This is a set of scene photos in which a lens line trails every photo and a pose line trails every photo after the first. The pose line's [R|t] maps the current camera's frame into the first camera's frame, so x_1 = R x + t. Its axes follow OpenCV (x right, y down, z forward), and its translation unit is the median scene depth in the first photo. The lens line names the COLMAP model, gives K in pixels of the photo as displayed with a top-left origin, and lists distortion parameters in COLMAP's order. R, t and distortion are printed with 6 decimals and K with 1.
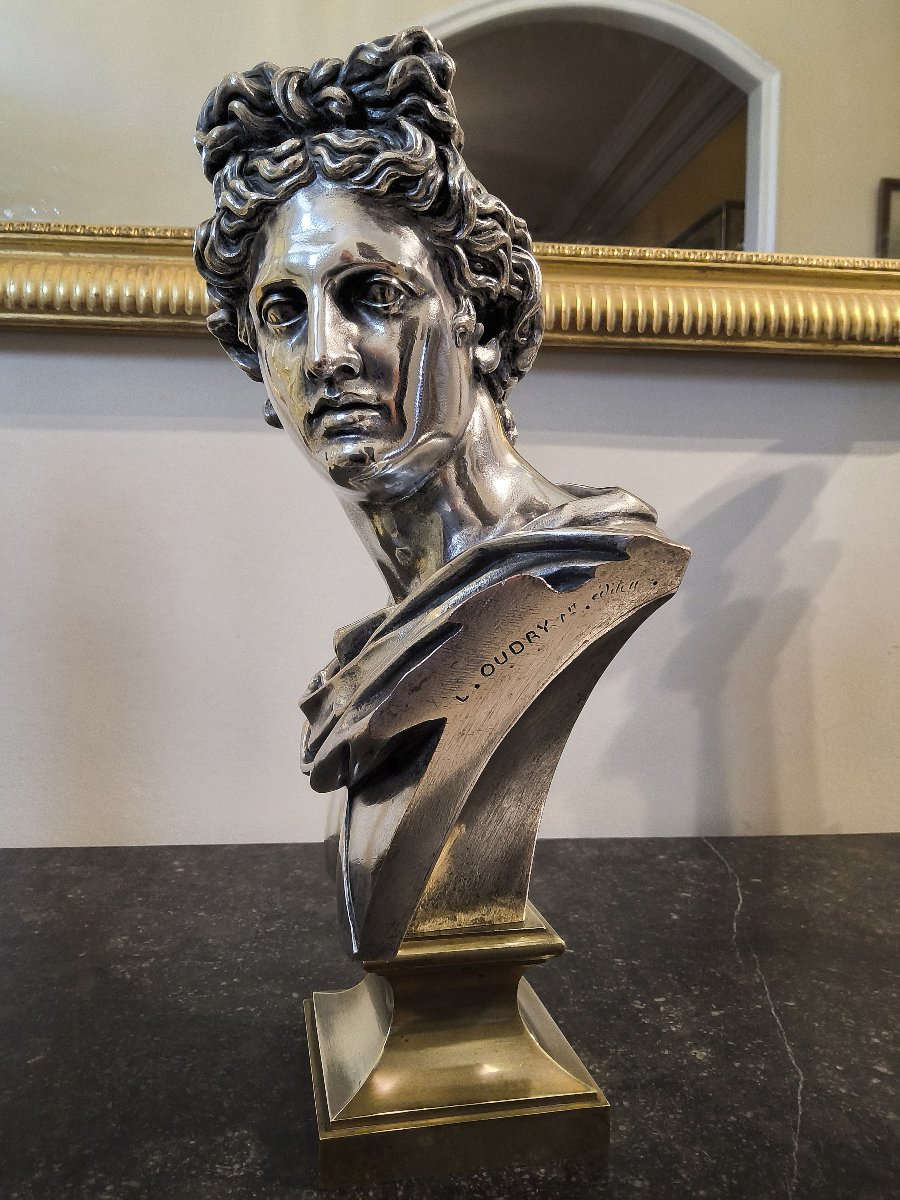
lens RADIAL K [[967.8, 0, 454.7], [0, 967.8, 612.0], [0, 0, 1]] dist [-0.027835, -0.009343]
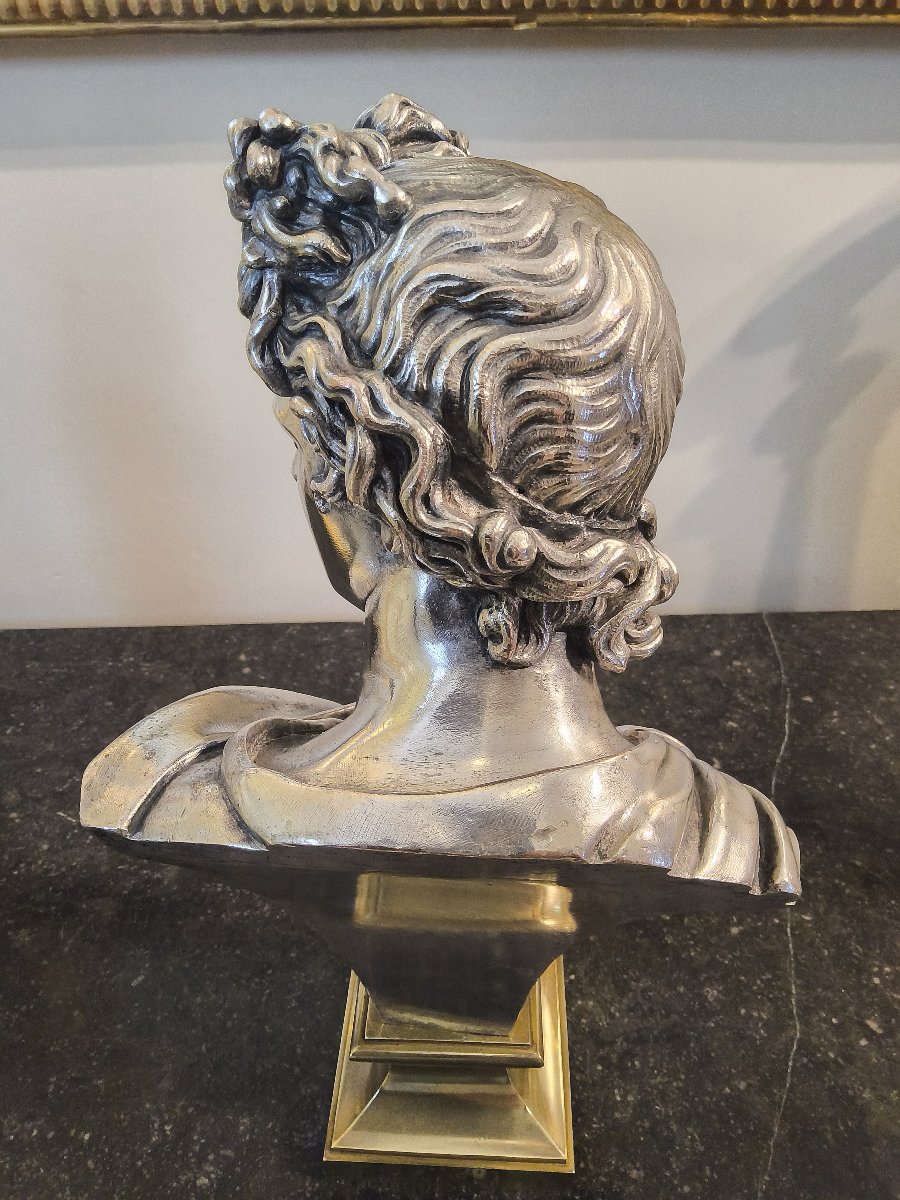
lens RADIAL K [[938.8, 0, 454.5], [0, 938.8, 616.1], [0, 0, 1]] dist [0.012680, -0.075582]
pose [[0.996687, 0.026451, -0.076909, 0.024079], [0.020762, 0.831553, 0.555057, -0.452799], [0.078636, -0.554815, 0.828249, 0.268400]]
